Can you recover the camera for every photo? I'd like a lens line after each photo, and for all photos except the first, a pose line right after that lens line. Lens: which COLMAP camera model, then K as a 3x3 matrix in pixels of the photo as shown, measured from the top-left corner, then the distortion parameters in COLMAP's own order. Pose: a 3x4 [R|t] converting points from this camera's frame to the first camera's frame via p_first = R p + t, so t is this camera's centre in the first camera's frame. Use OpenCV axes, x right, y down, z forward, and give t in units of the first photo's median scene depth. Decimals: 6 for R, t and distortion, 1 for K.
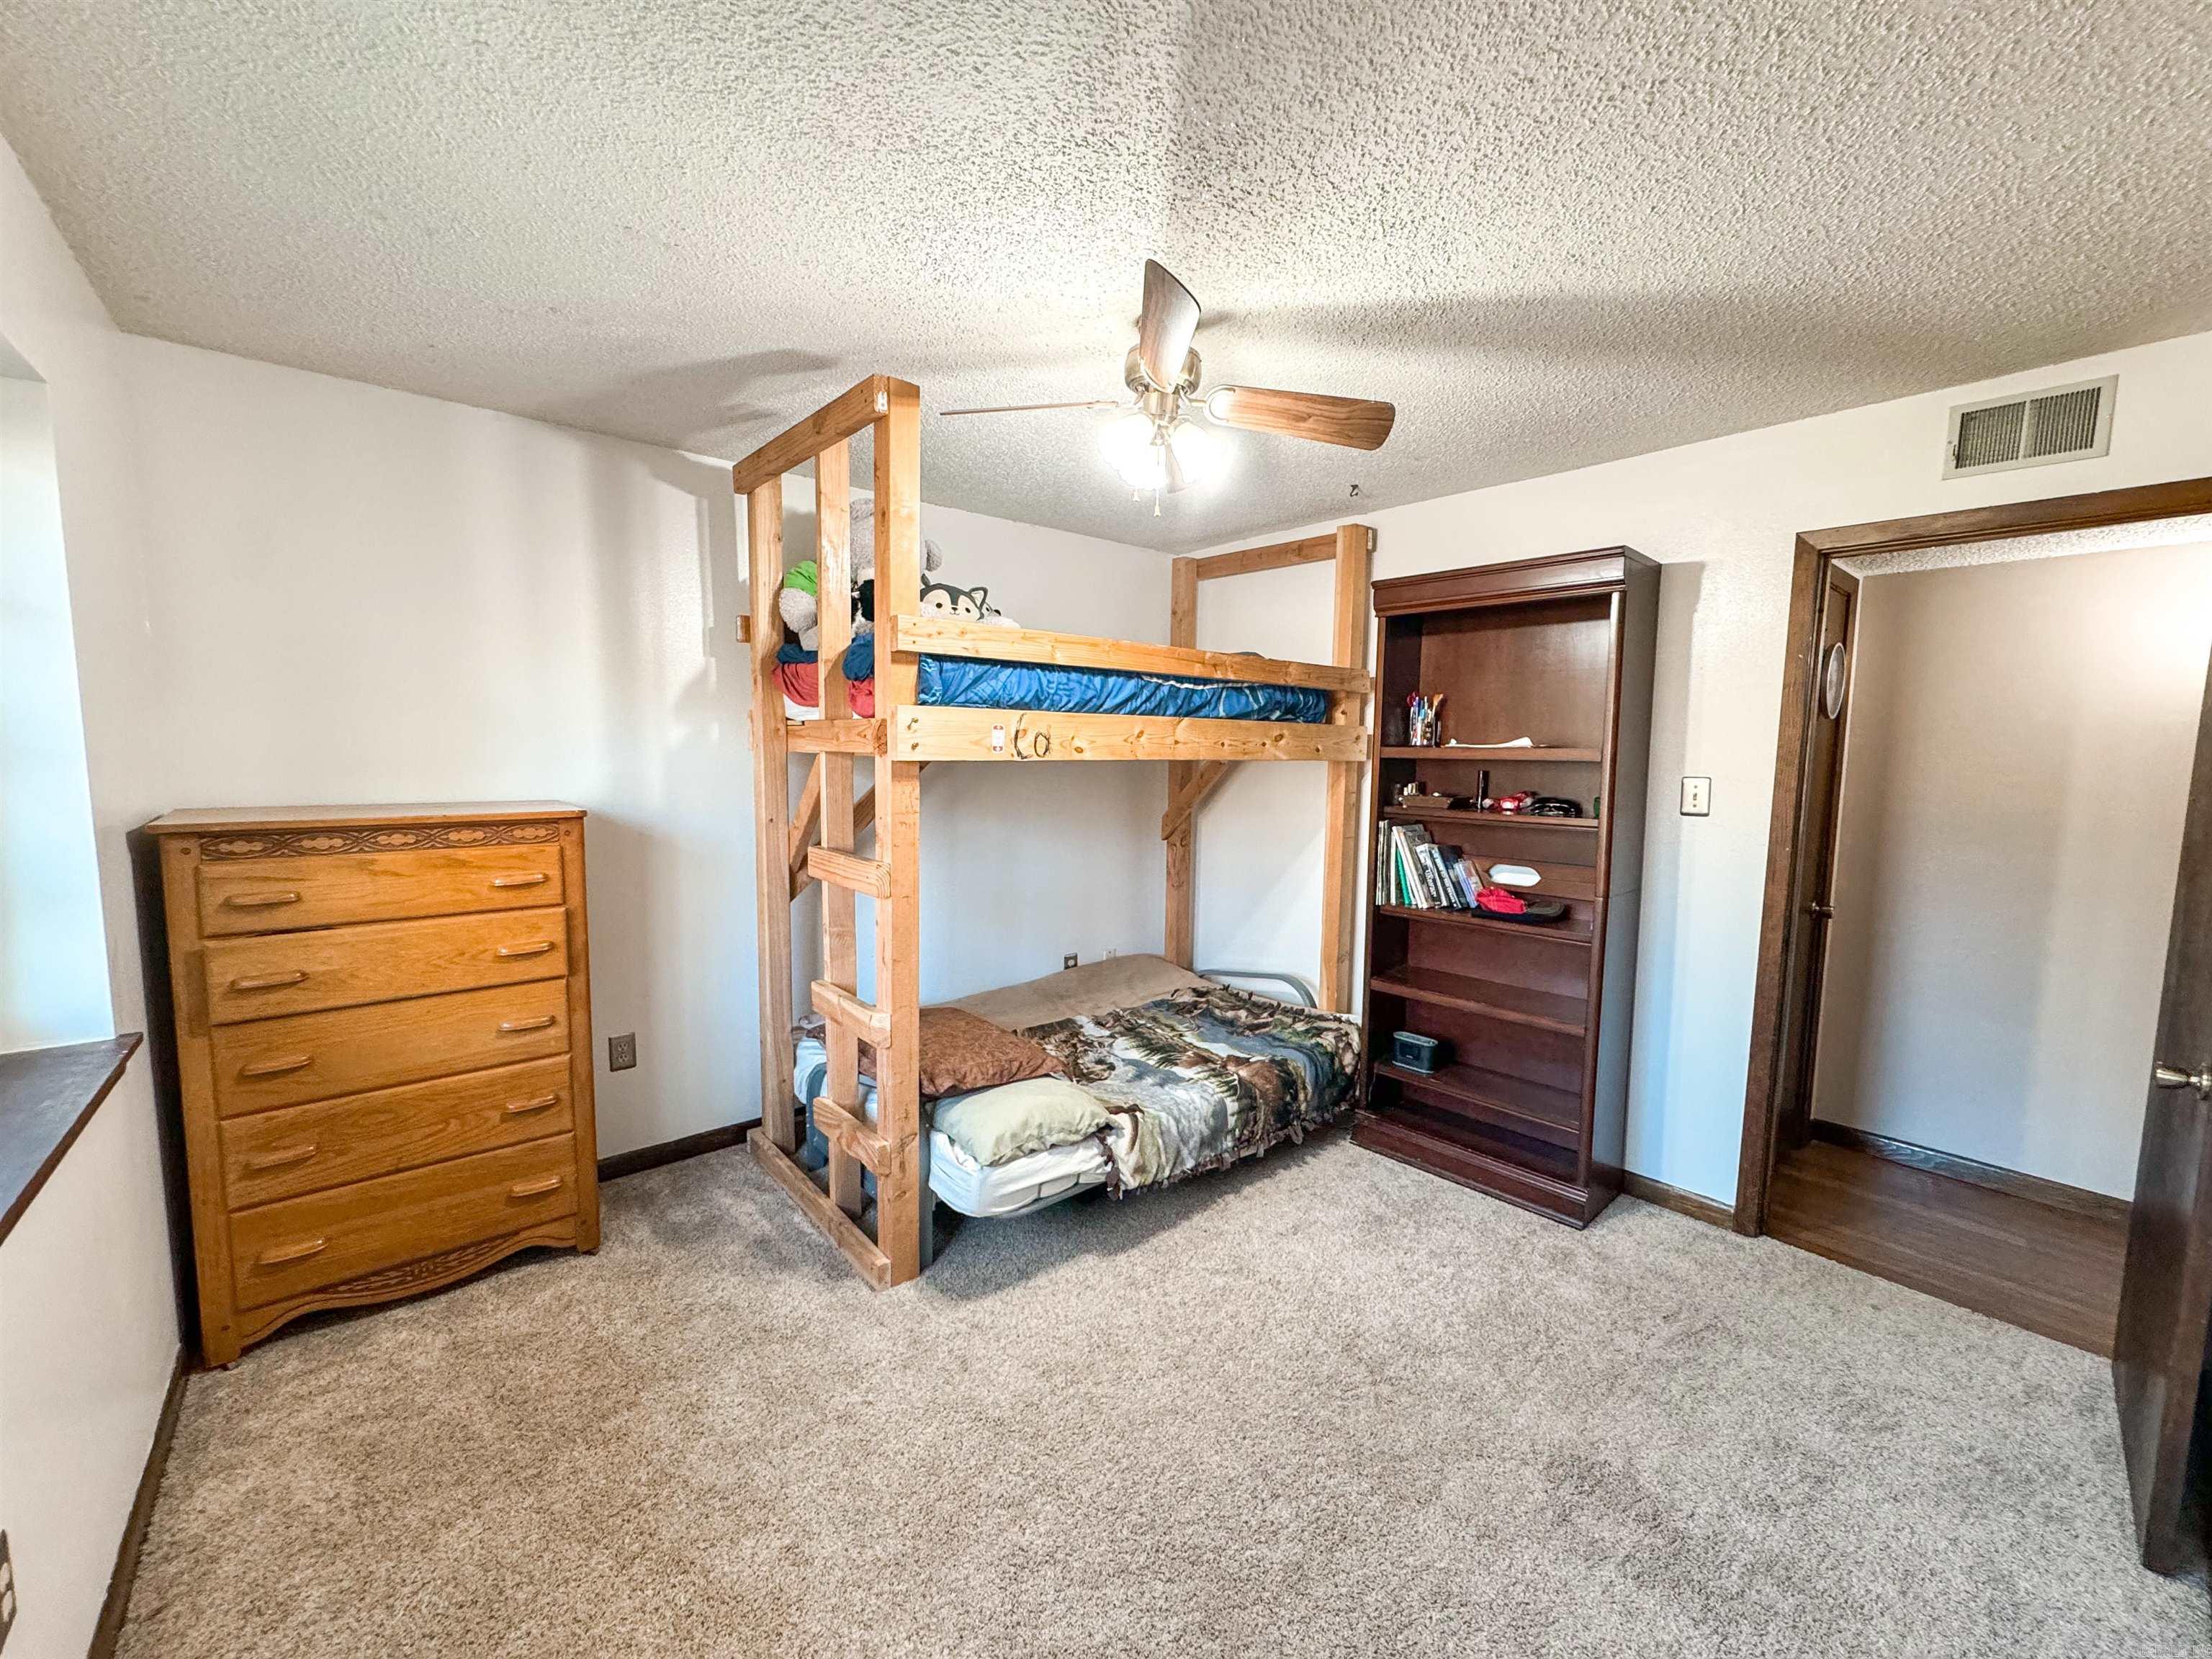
lens RADIAL K [[883.2, 0, 1101.7], [0, 883.2, 820.9], [0, 0, 1]] dist [-0.003912, 0.000829]
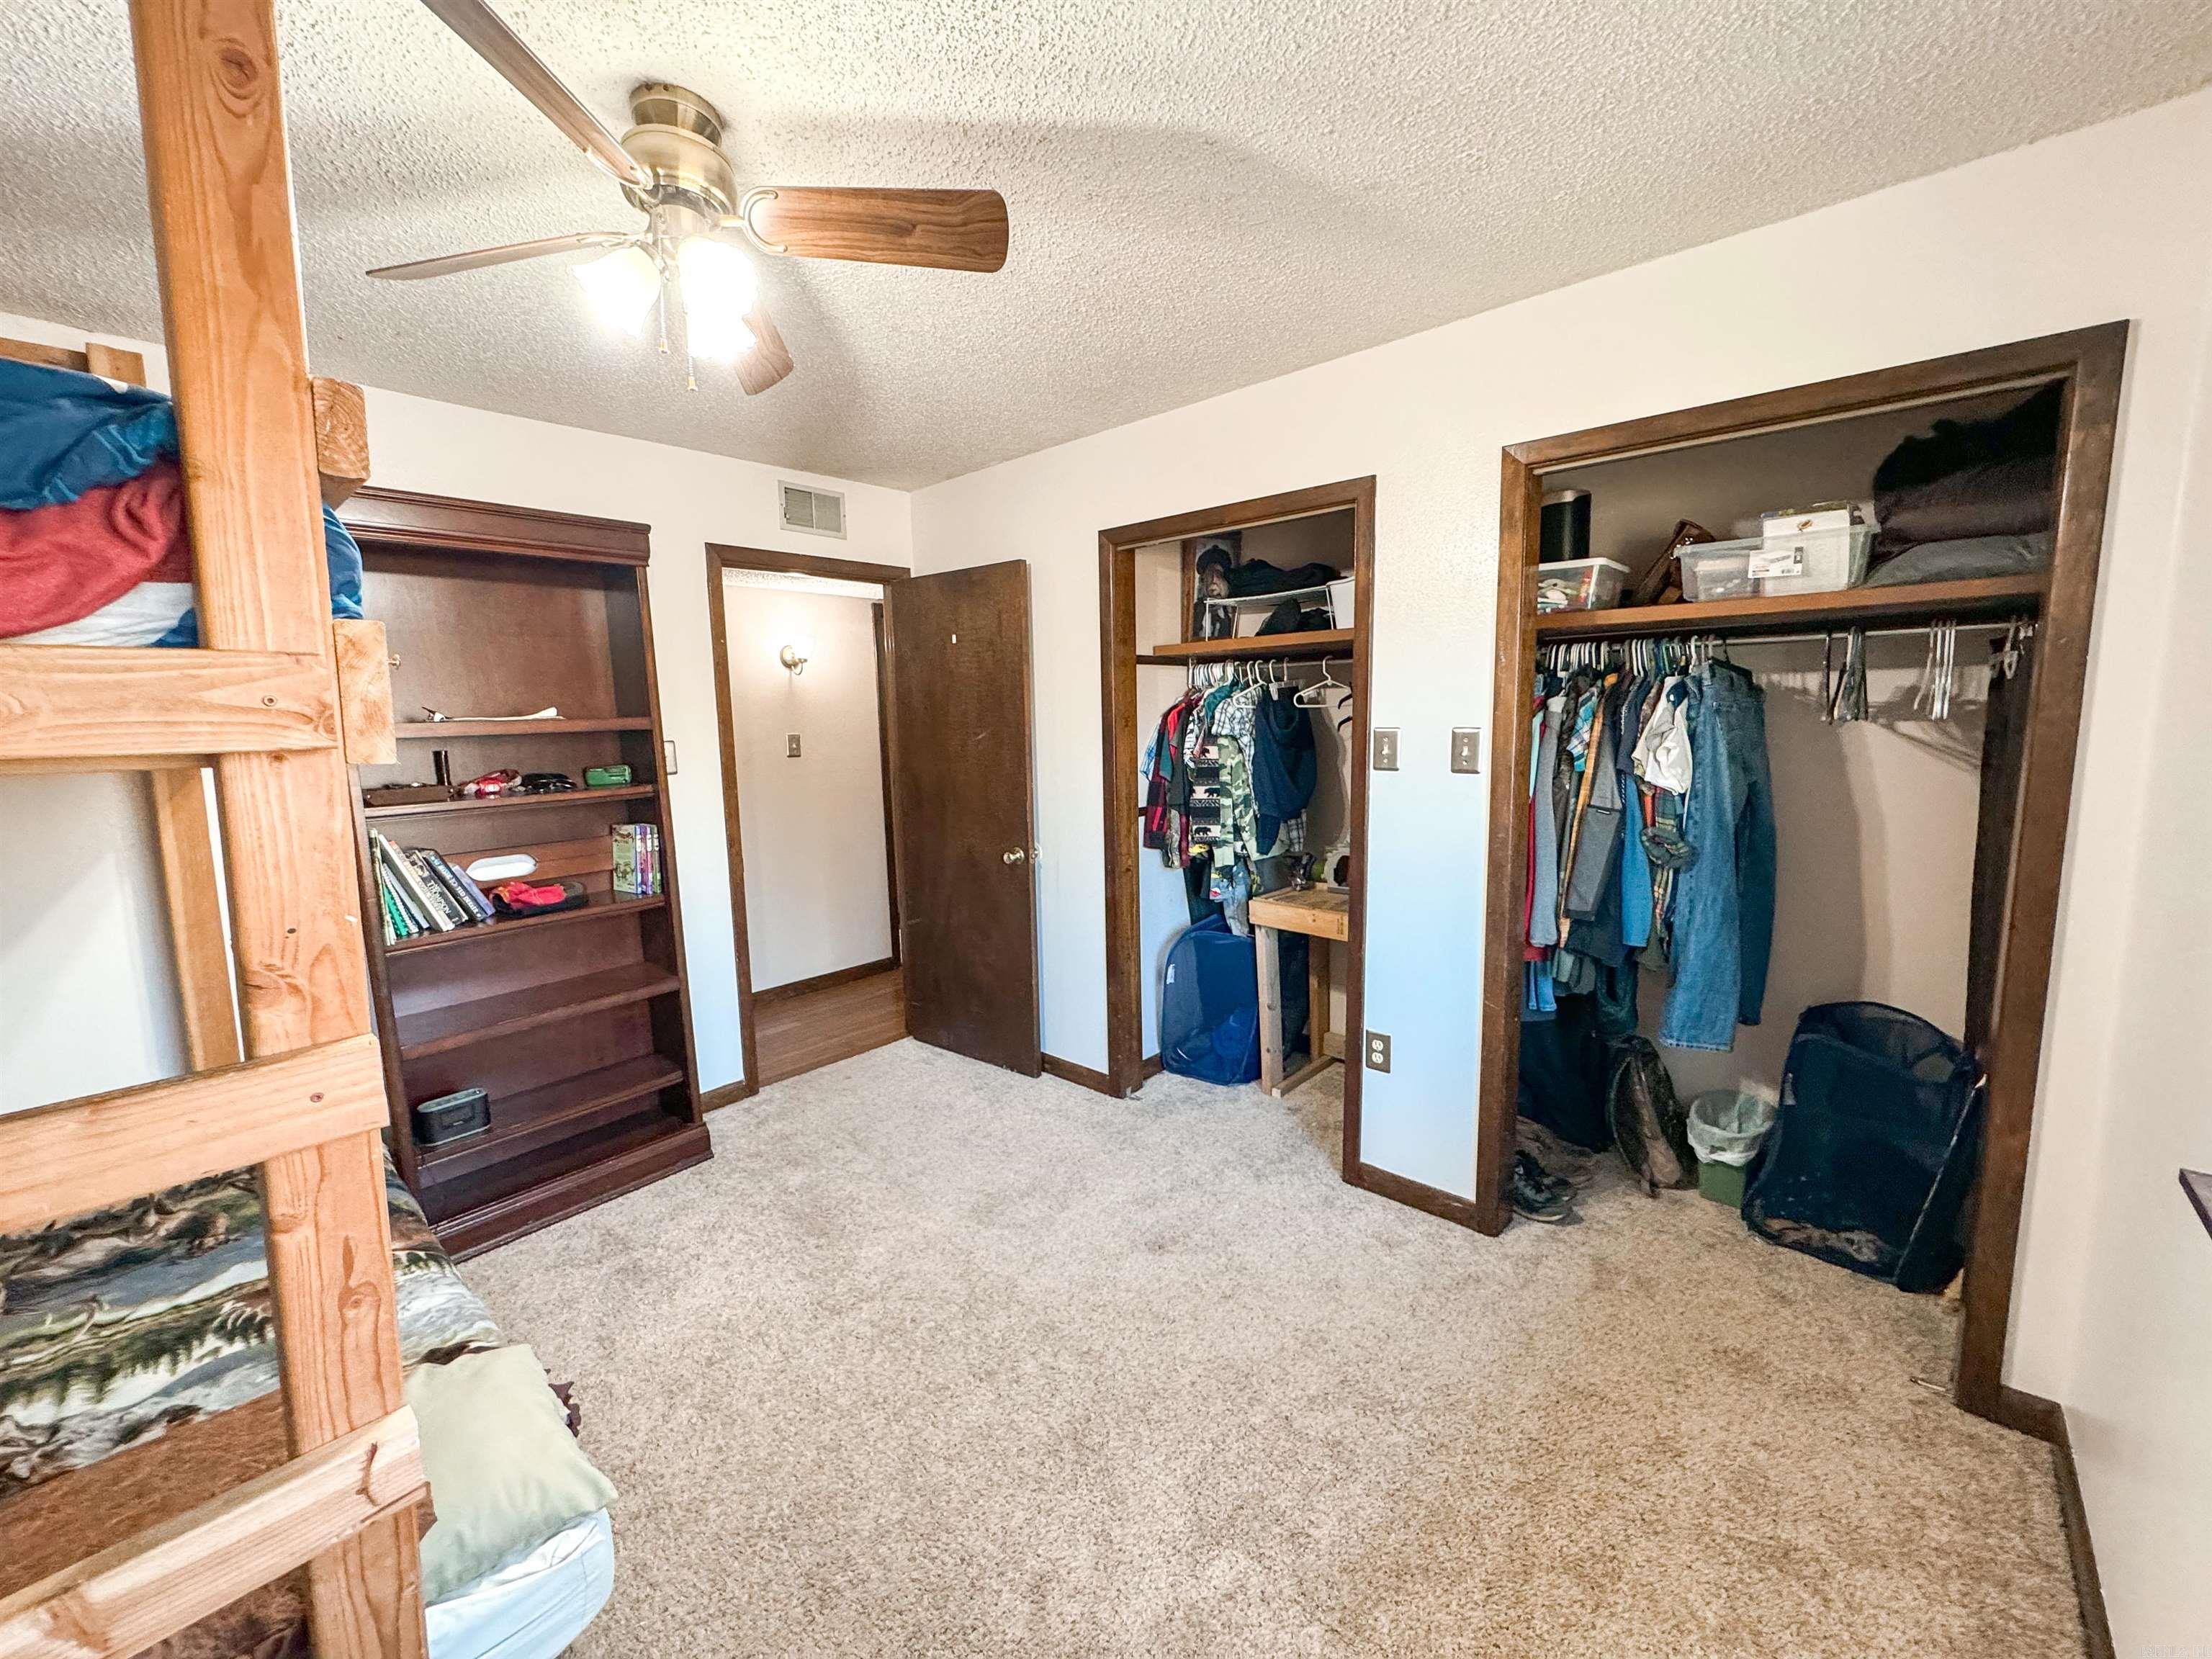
lens RADIAL K [[883.2, 0, 1105.4], [0, 883.2, 815.7], [0, 0, 1]] dist [-0.003912, 0.000829]
pose [[-0.141506, -0.125487, 0.981952, -0.521484], [0.111049, 0.983660, 0.141708, -0.051188], [-0.983689, 0.129097, -0.125259, 0.573856]]
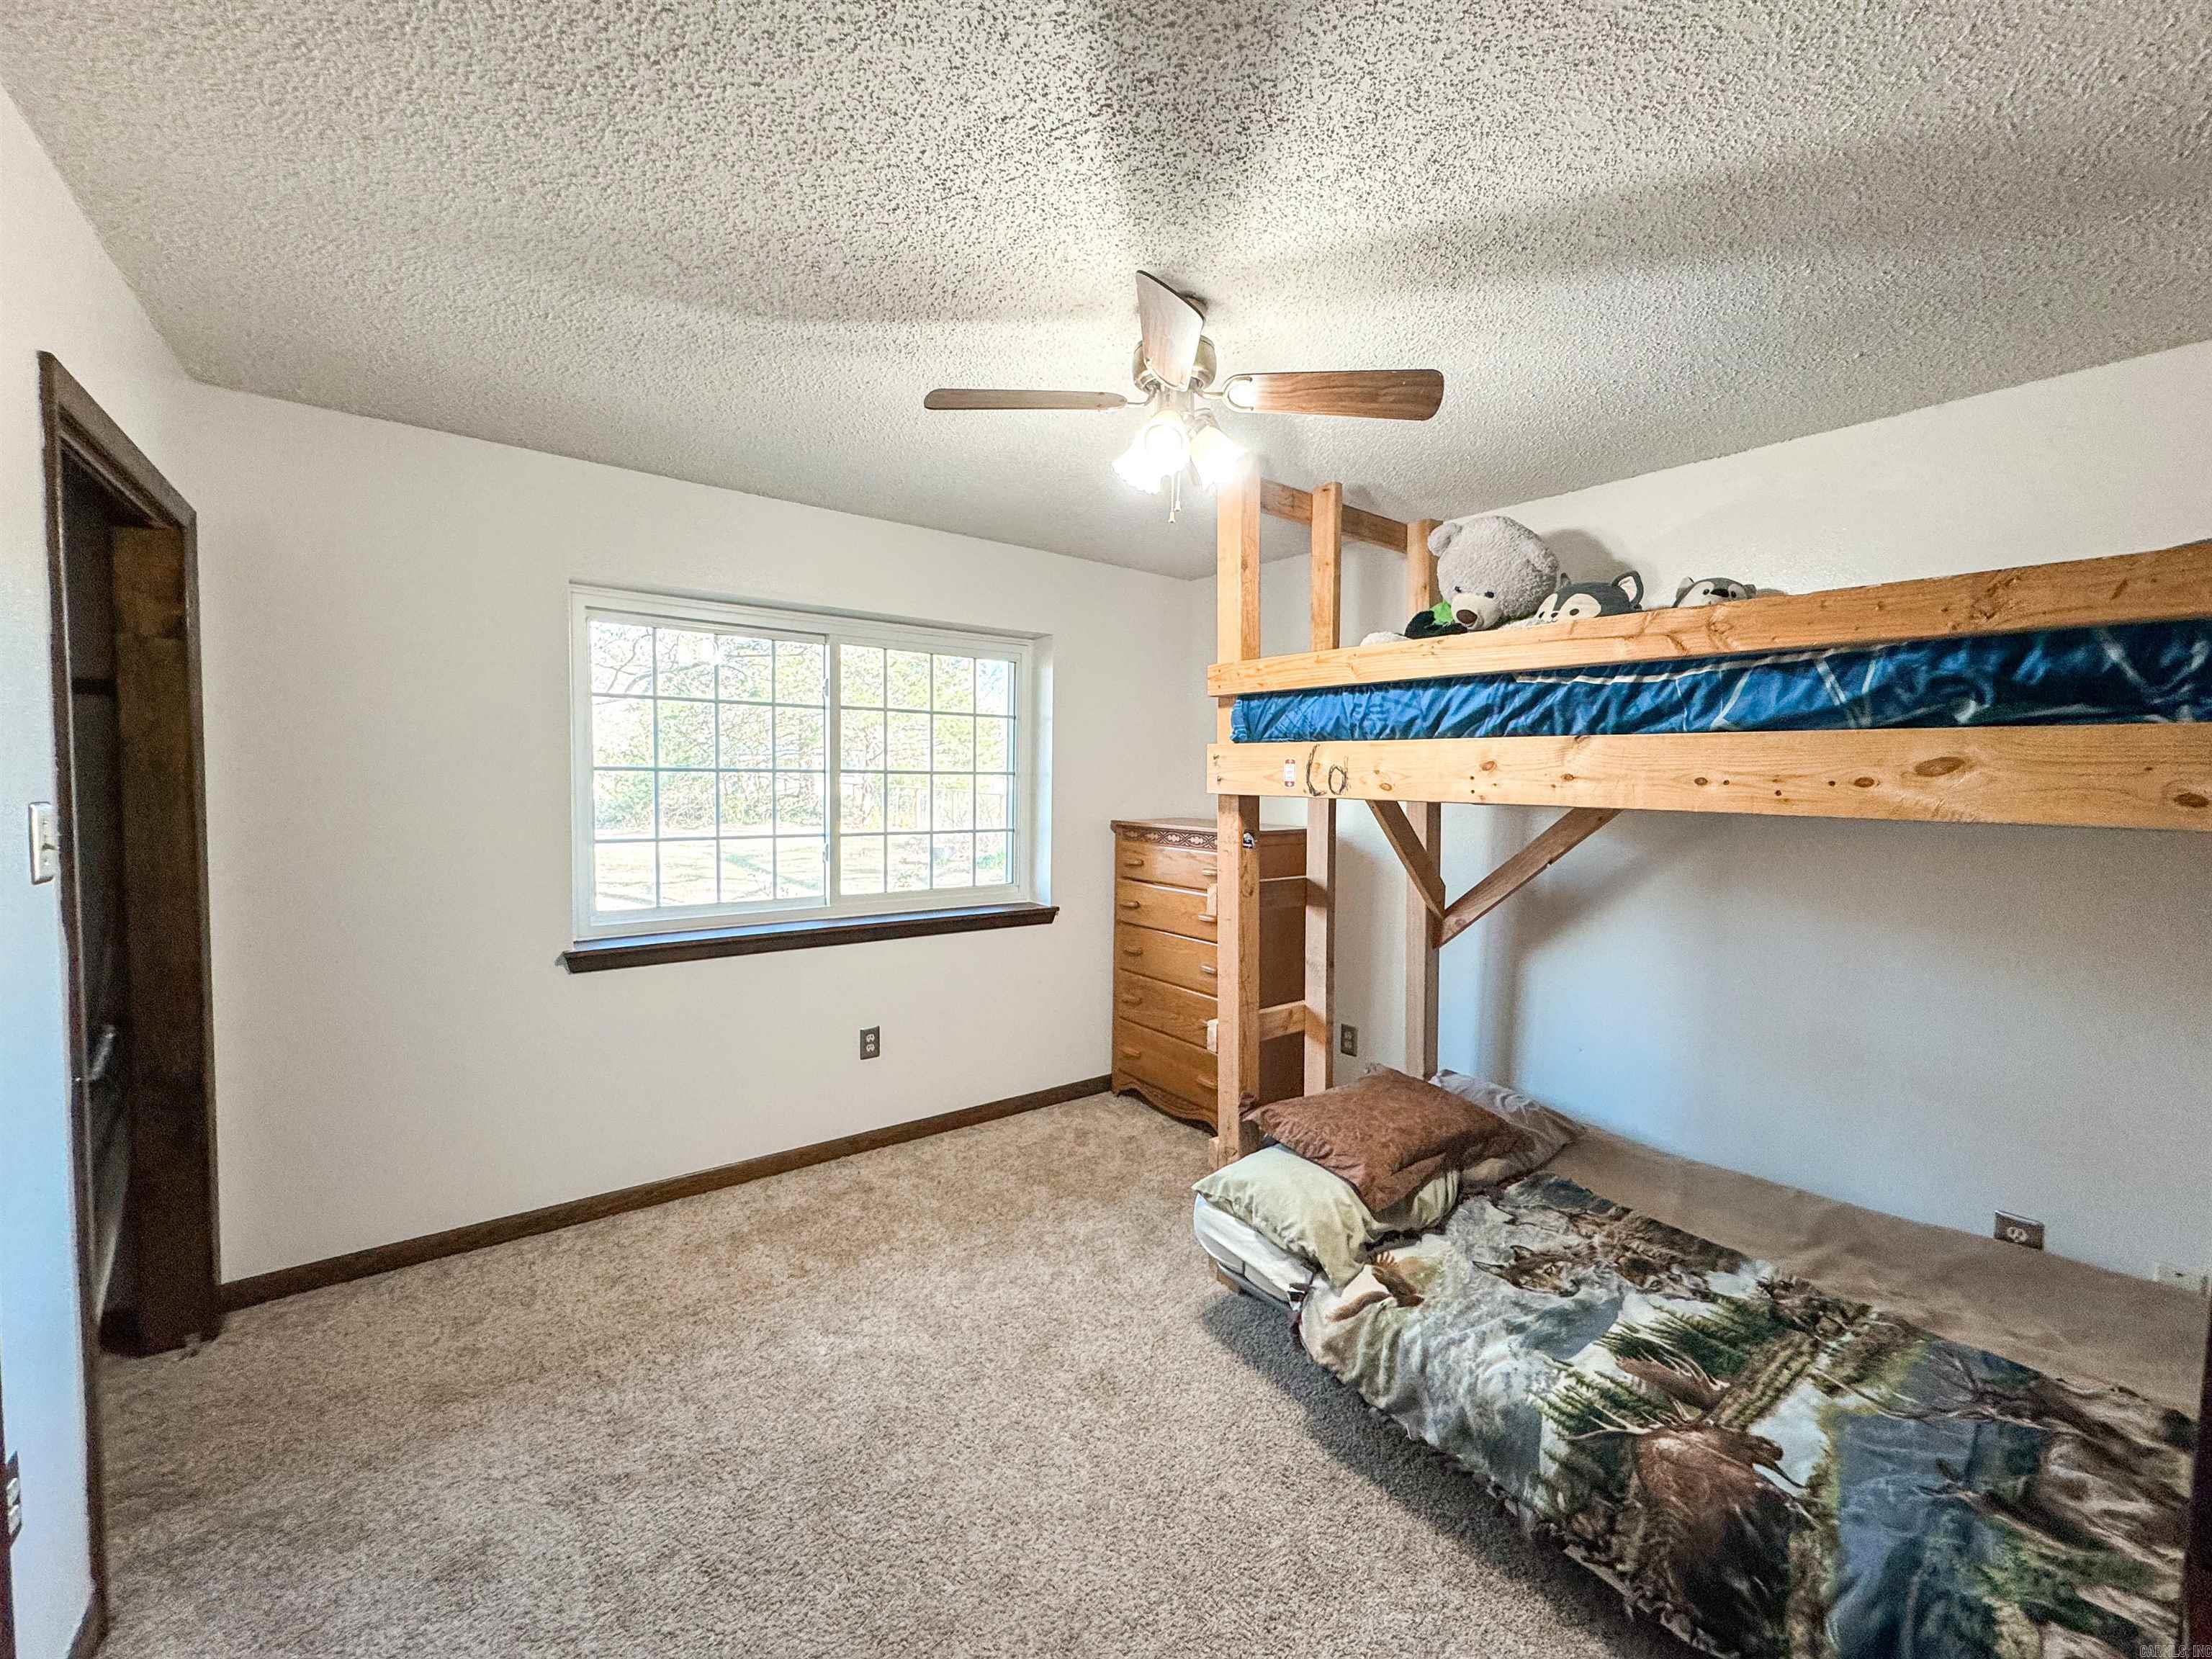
lens RADIAL K [[883.2, 0, 1100.5], [0, 883.2, 822.8], [0, 0, 1]] dist [-0.003912, 0.000829]
pose [[-0.051583, 0.034887, -0.998059, 0.699211], [-0.109476, 0.993169, 0.040374, -0.047470], [0.992650, 0.111346, -0.047411, 0.713471]]
